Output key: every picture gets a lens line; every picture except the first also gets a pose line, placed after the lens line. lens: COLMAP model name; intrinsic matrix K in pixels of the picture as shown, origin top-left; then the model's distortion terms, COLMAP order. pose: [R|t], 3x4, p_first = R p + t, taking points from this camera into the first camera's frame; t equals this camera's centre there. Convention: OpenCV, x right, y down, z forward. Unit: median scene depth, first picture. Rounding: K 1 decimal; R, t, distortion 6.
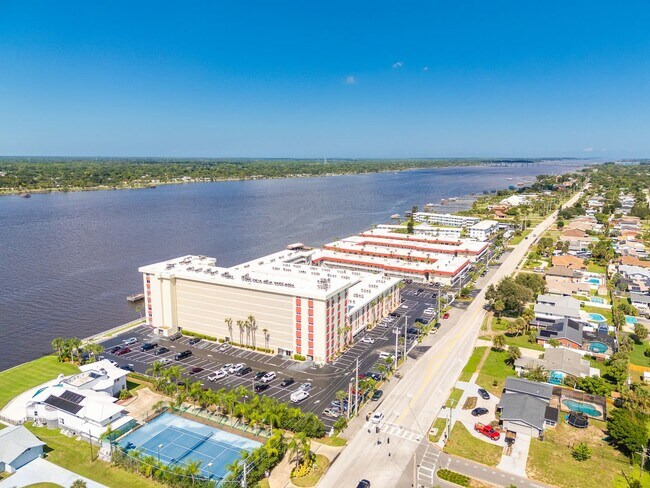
lens RADIAL K [[468.2, 0, 326.4], [0, 468.2, 245.6], [0, 0, 1]] dist [0.011292, -0.020538]
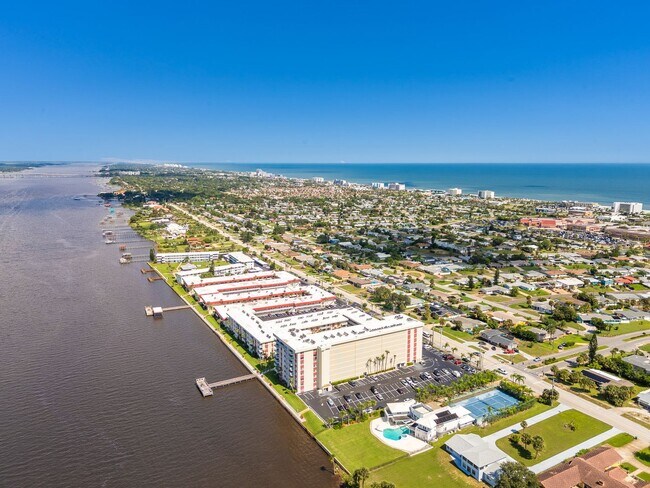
lens RADIAL K [[468.2, 0, 326.5], [0, 468.2, 242.3], [0, 0, 1]] dist [0.011292, -0.020538]
pose [[0.554740, -0.139088, 0.820316, -1.580380], [0.151655, 0.986315, 0.064676, -0.358750], [-0.818086, 0.088527, 0.568241, 0.235830]]
